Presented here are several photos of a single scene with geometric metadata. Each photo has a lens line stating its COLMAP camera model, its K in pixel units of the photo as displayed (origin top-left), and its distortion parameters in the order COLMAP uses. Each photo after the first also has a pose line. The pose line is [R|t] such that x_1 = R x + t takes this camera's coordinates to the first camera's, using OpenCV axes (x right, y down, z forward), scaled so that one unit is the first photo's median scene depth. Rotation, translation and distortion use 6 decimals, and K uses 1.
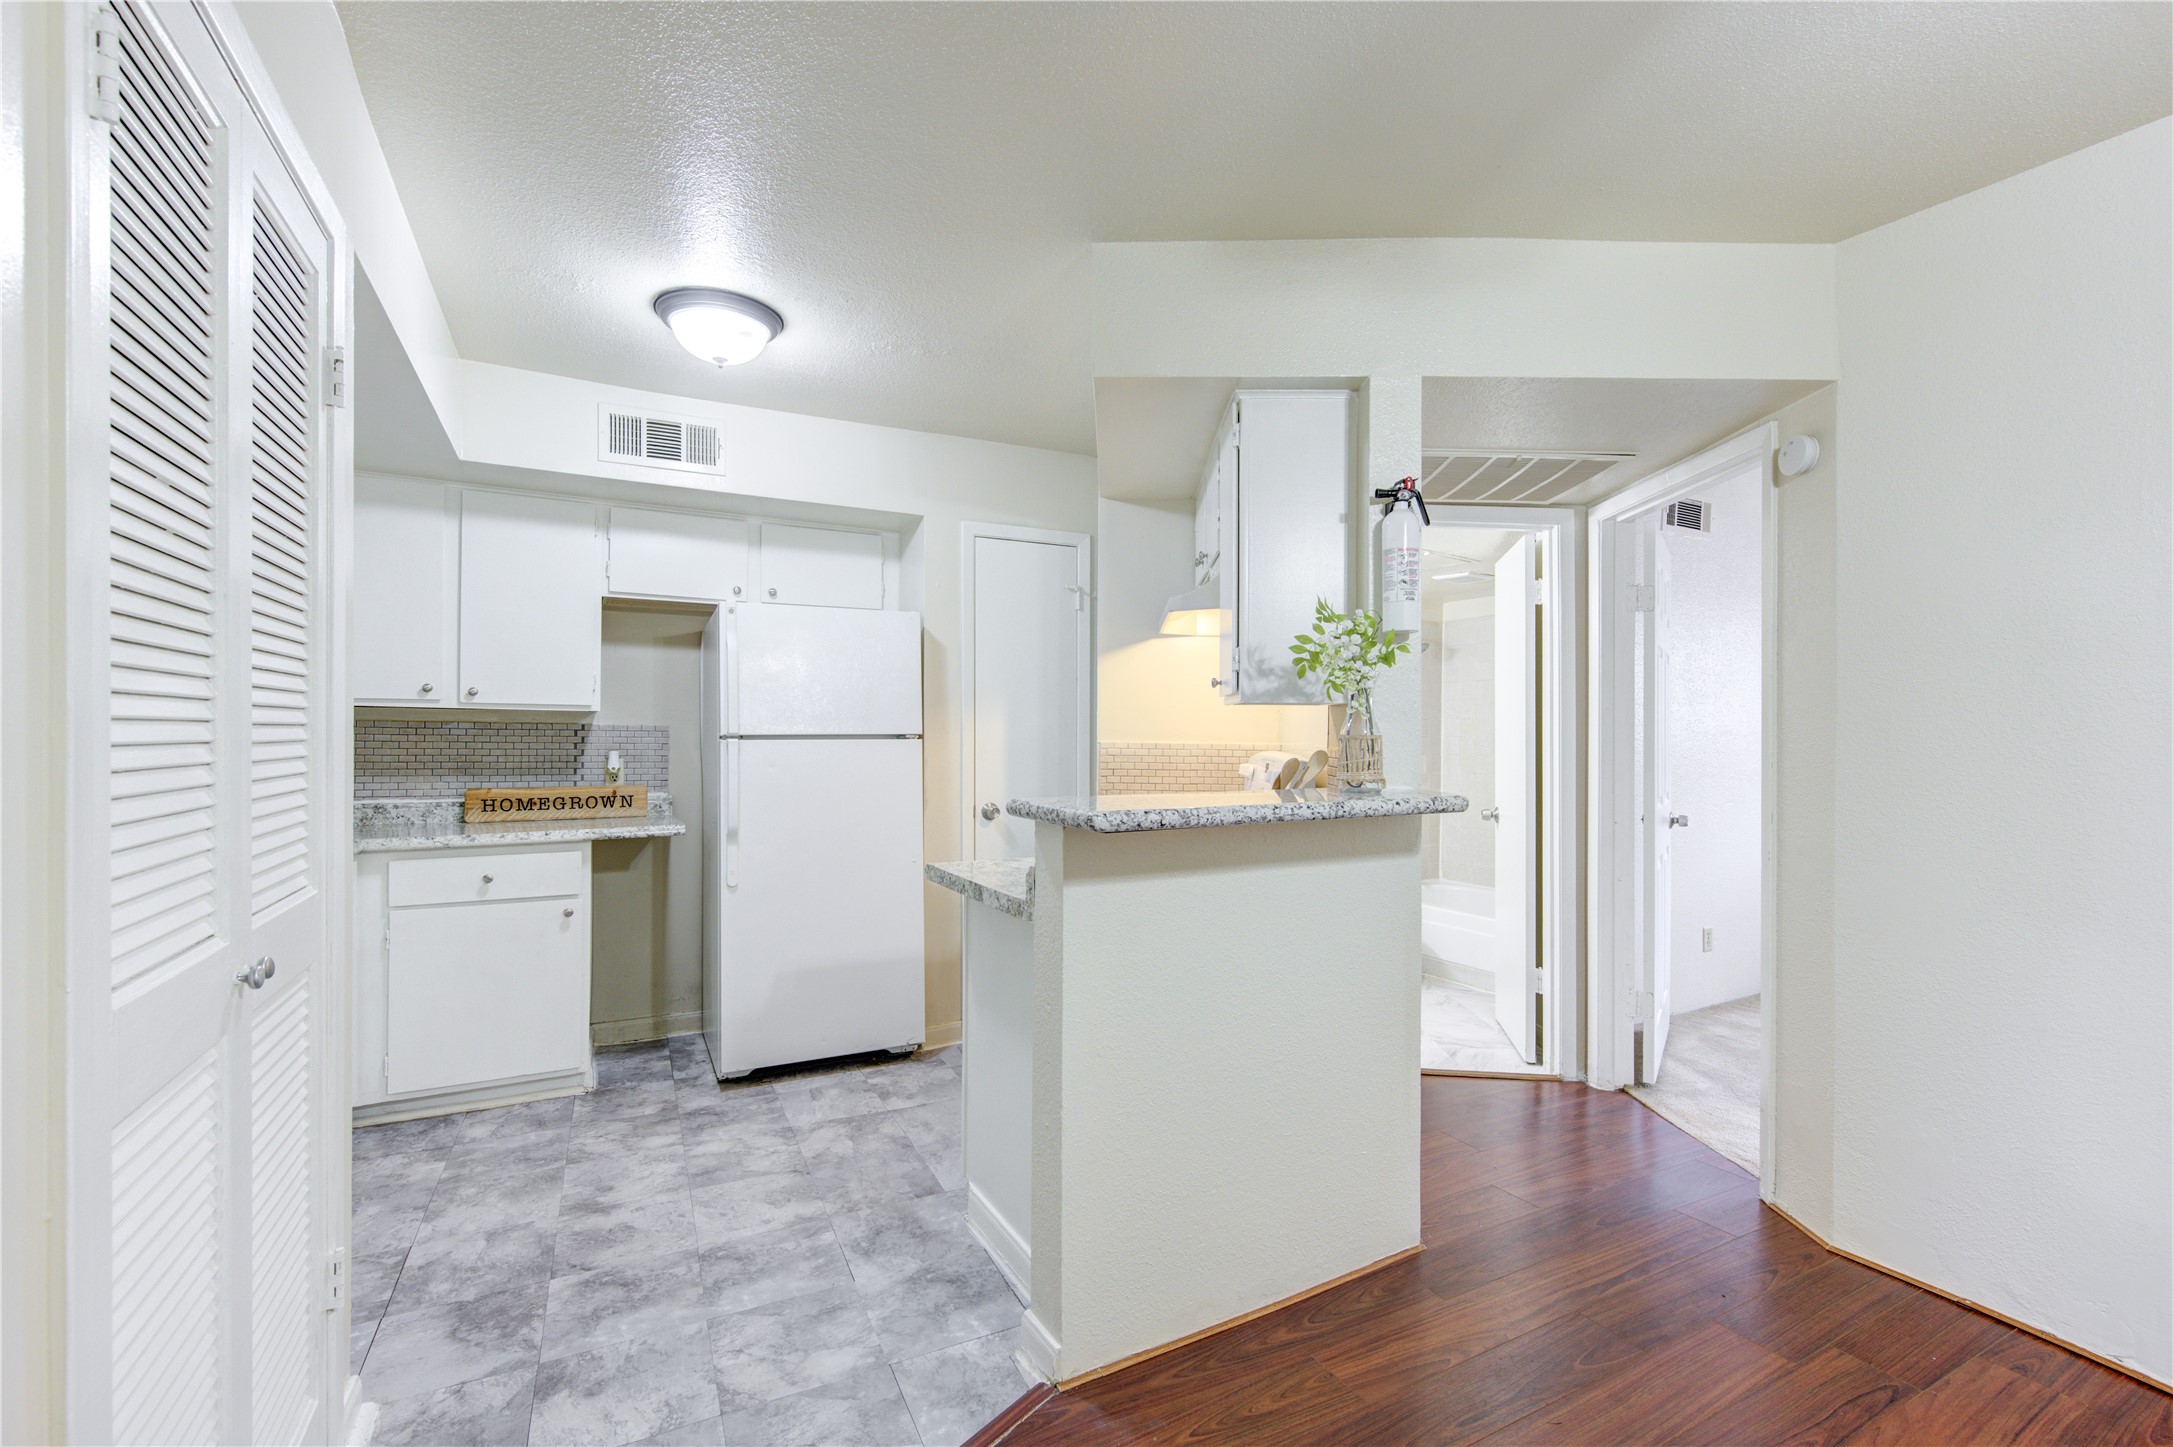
lens RADIAL K [[931.2, 0, 1099.3], [0, 931.2, 731.2], [0, 0, 1]] dist [-0.000996, -0.001040]
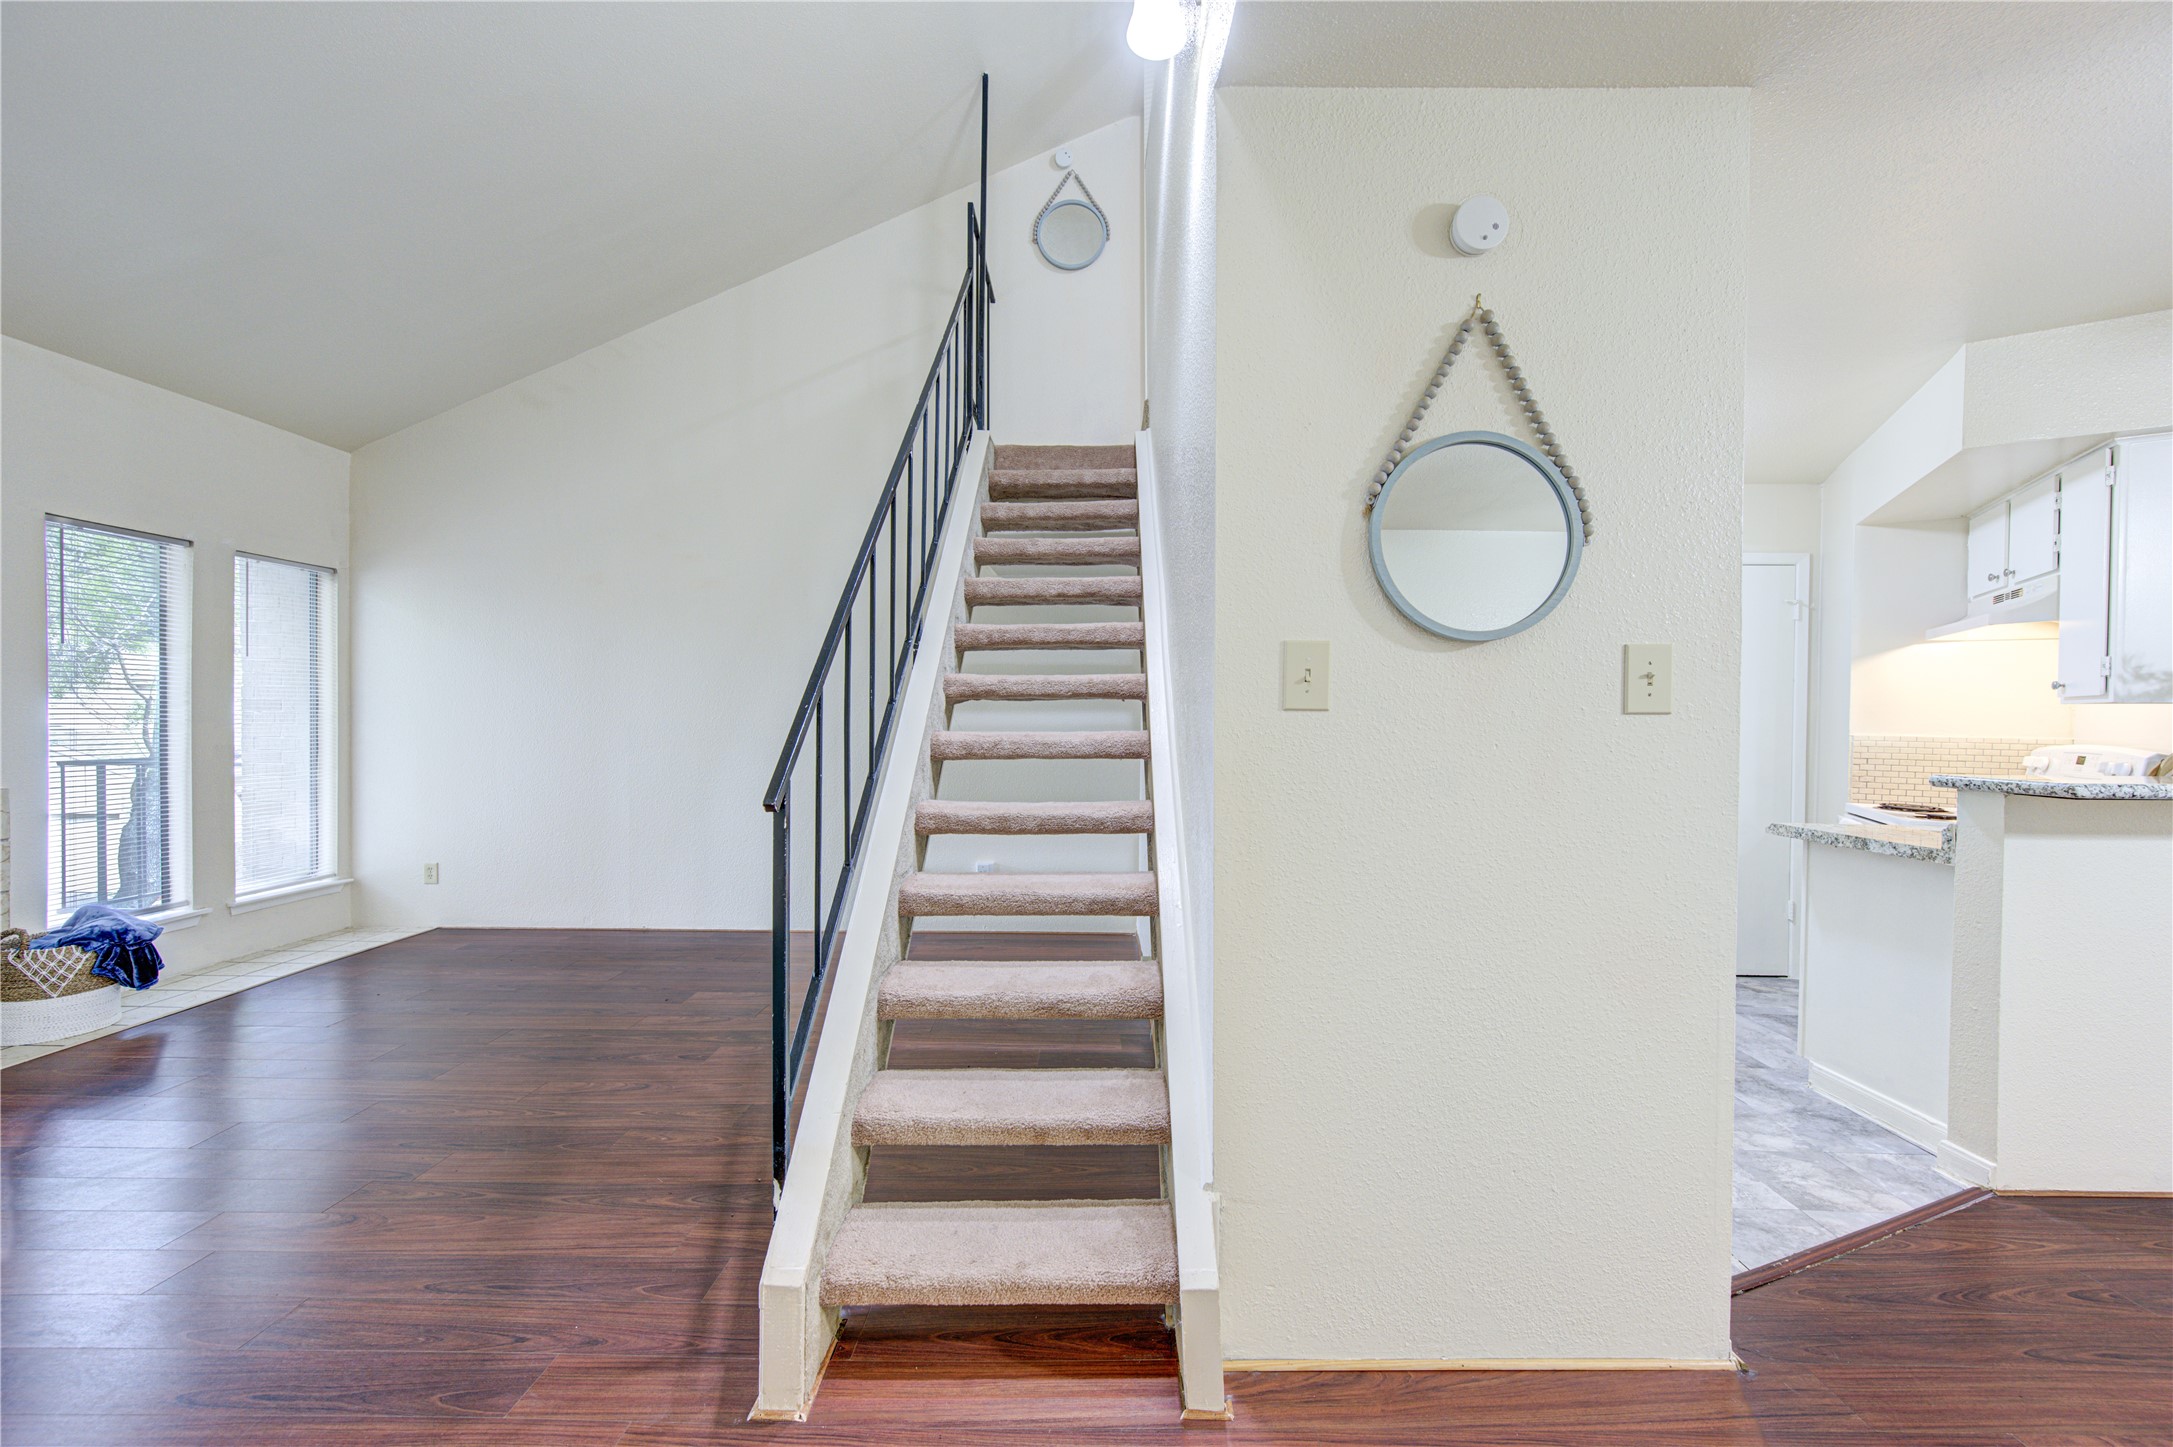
lens RADIAL K [[842.2, 0, 1088.2], [0, 842.2, 733.3], [0, 0, 1]] dist [0.000299, -0.000107]
pose [[0.873851, 0.009901, -0.486092, -0.362864], [-0.004140, 0.999908, 0.012923, -0.000238], [0.486175, -0.009281, 0.873812, -0.444467]]
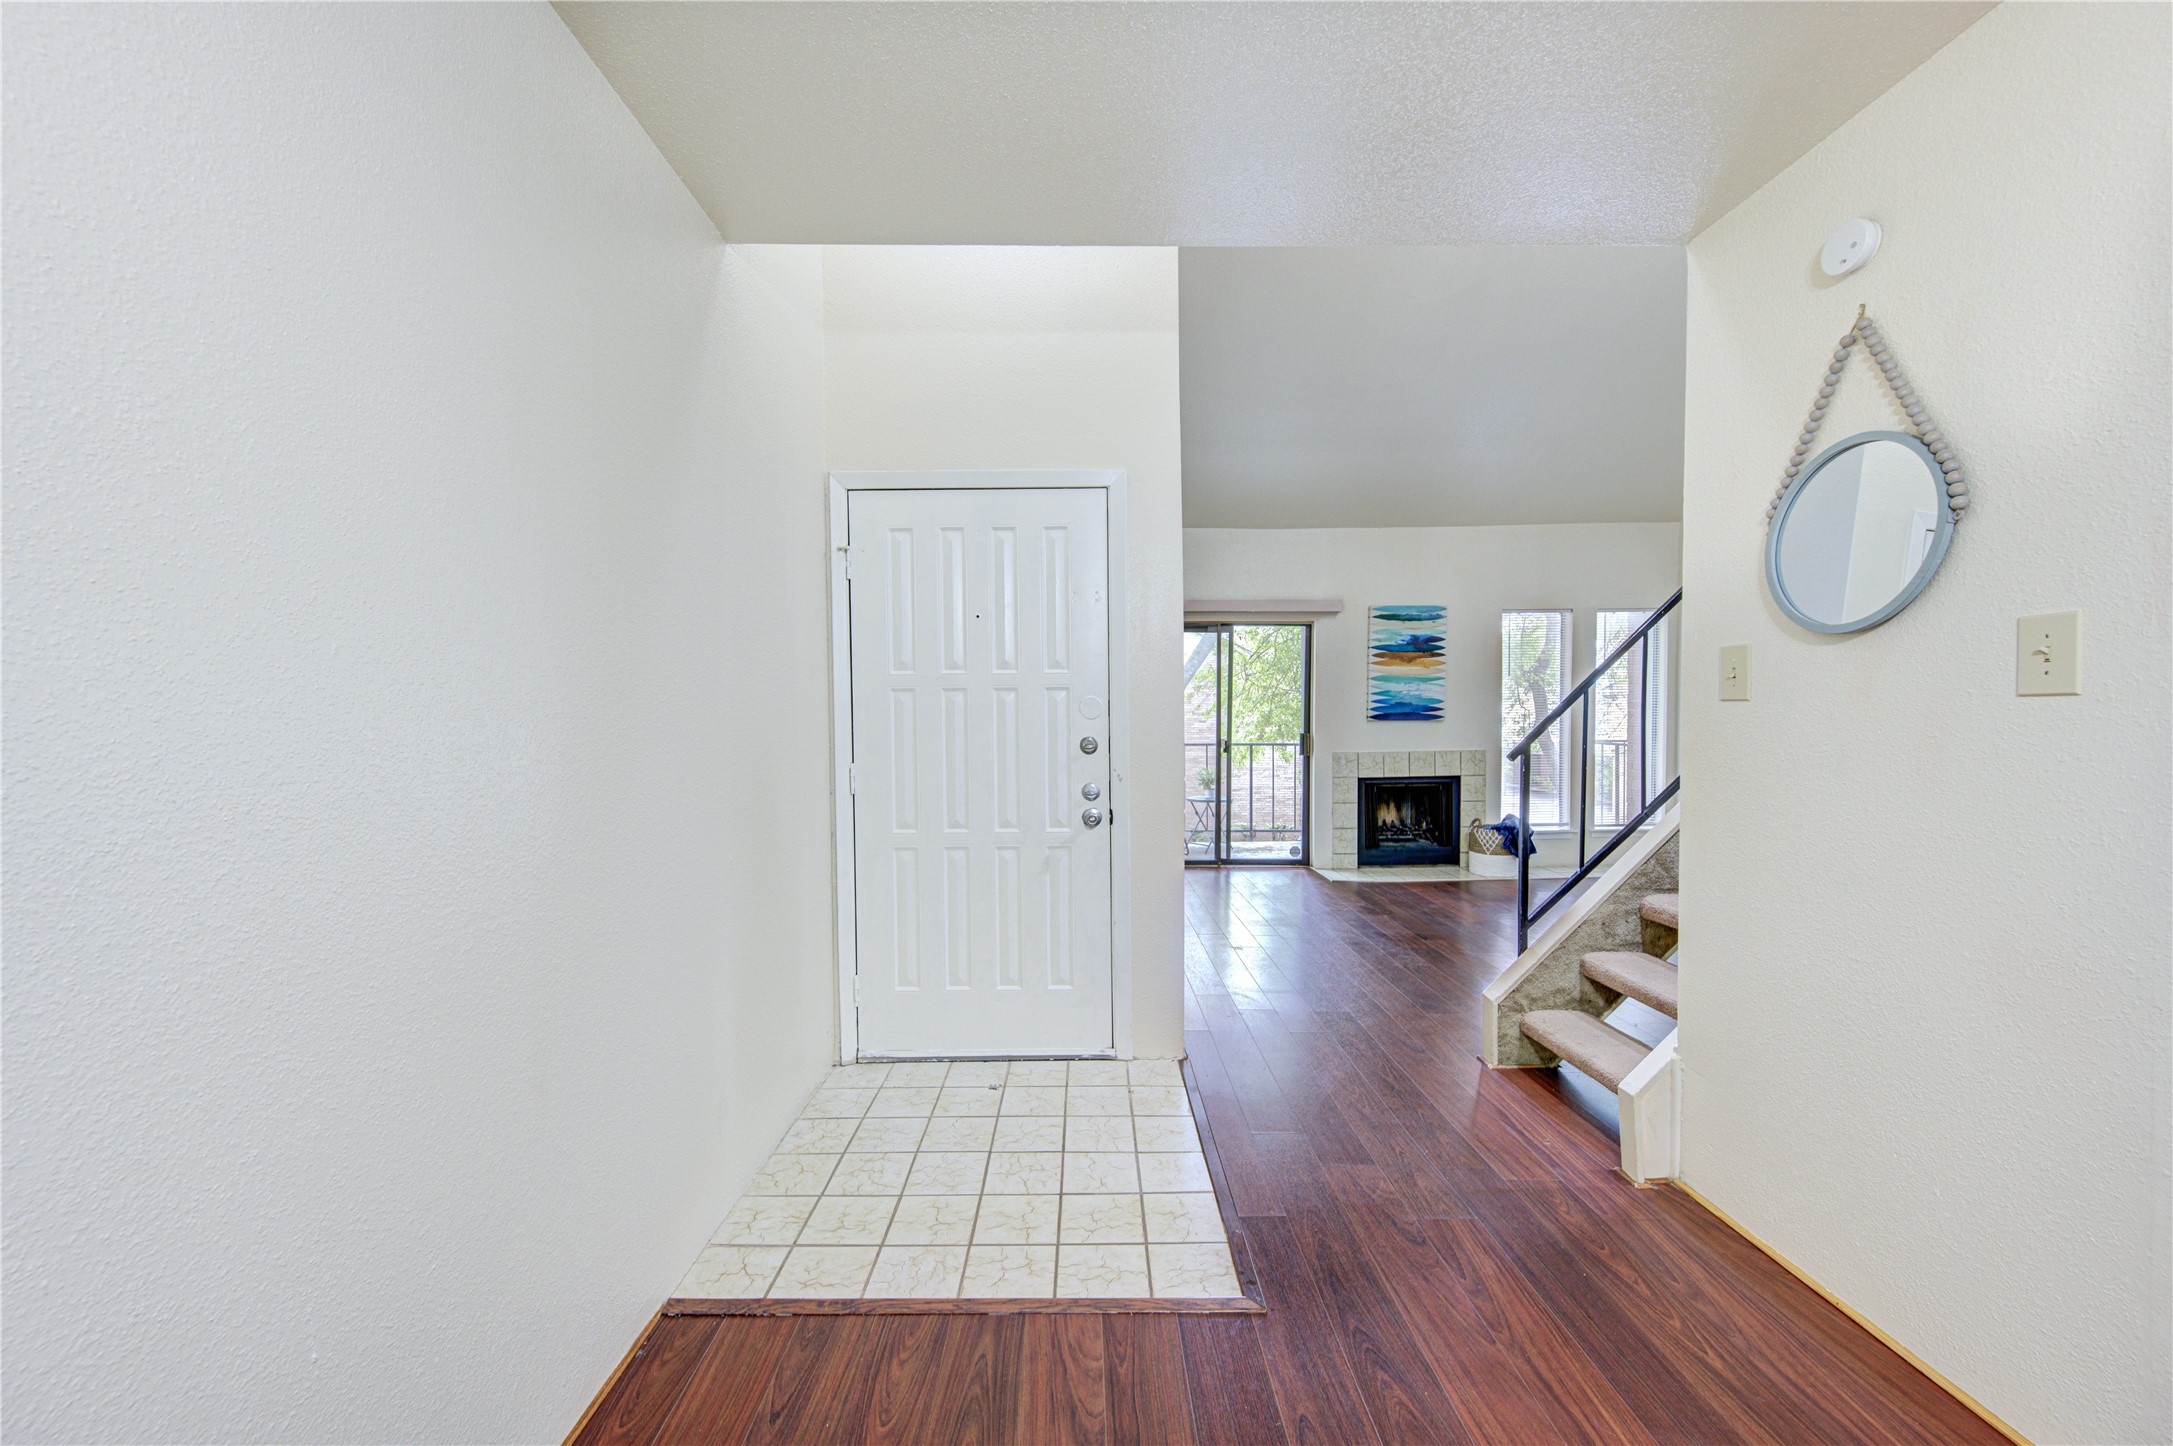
lens RADIAL K [[842.2, 0, 1088.2], [0, 842.2, 732.8], [0, 0, 1]] dist [0.000299, -0.000107]
pose [[-0.465928, 0.018649, -0.884626, 0.327329], [0.004231, 0.999813, 0.018849, 0.002146], [0.884812, 0.005039, -0.465920, -0.056299]]
